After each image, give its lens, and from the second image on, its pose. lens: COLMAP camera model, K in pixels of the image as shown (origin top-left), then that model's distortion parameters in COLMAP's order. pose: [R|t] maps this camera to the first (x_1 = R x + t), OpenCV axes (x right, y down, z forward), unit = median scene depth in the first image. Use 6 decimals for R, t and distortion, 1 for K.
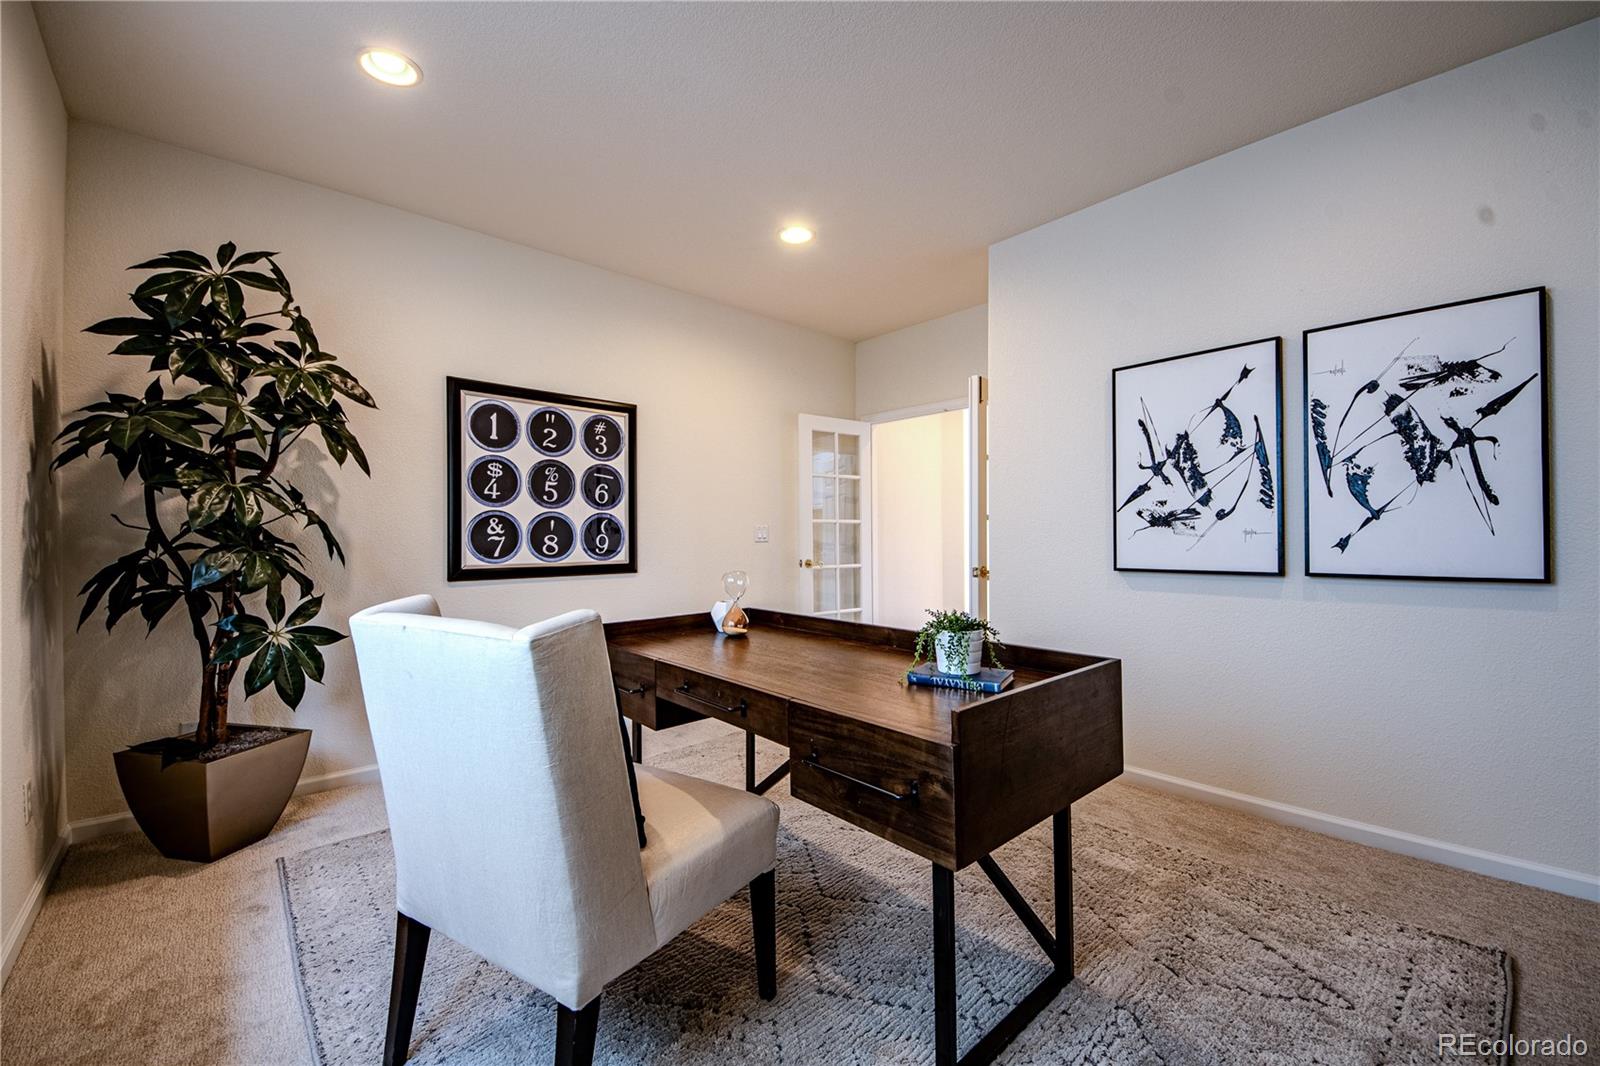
lens RADIAL K [[635.8, 0, 798.2], [0, 635.8, 538.5], [0, 0, 1]] dist [0.001501, -0.000039]
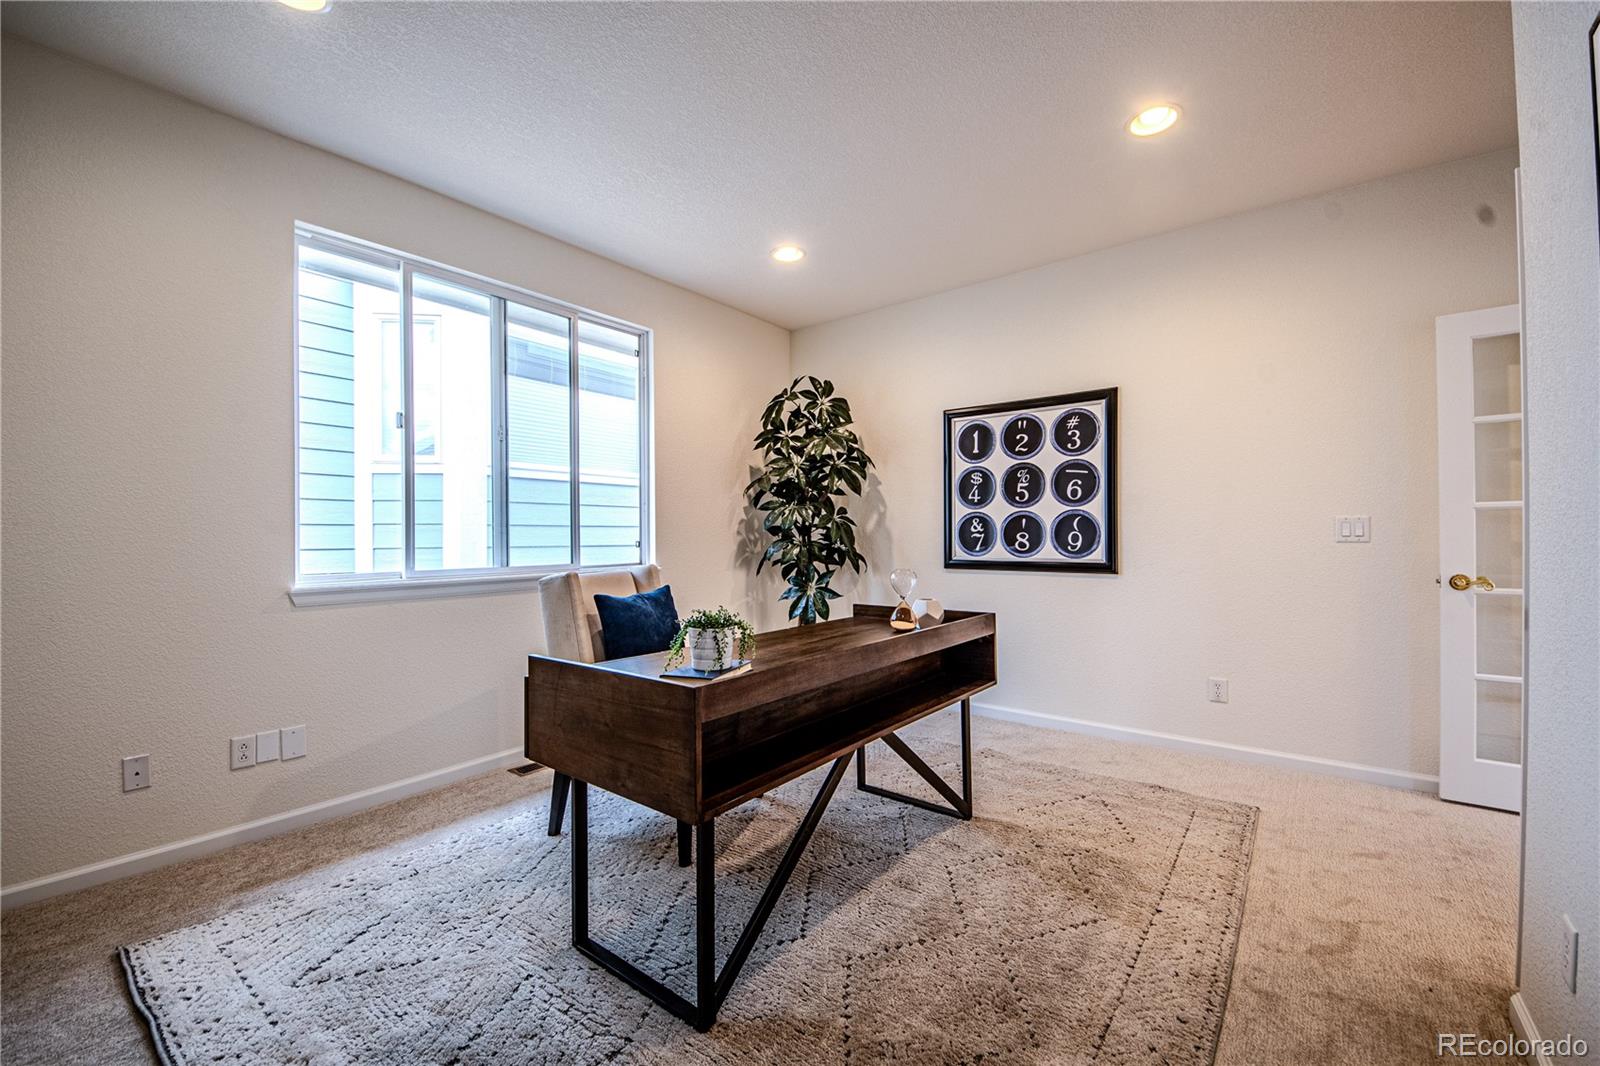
lens RADIAL K [[635.8, 0, 798.7], [0, 635.8, 532.8], [0, 0, 1]] dist [0.001501, -0.000039]
pose [[0.154385, -0.002486, -0.988008, 0.618324], [-0.002523, 0.999993, -0.002910, -0.000711], [0.988007, 0.002942, 0.154378, 0.457860]]
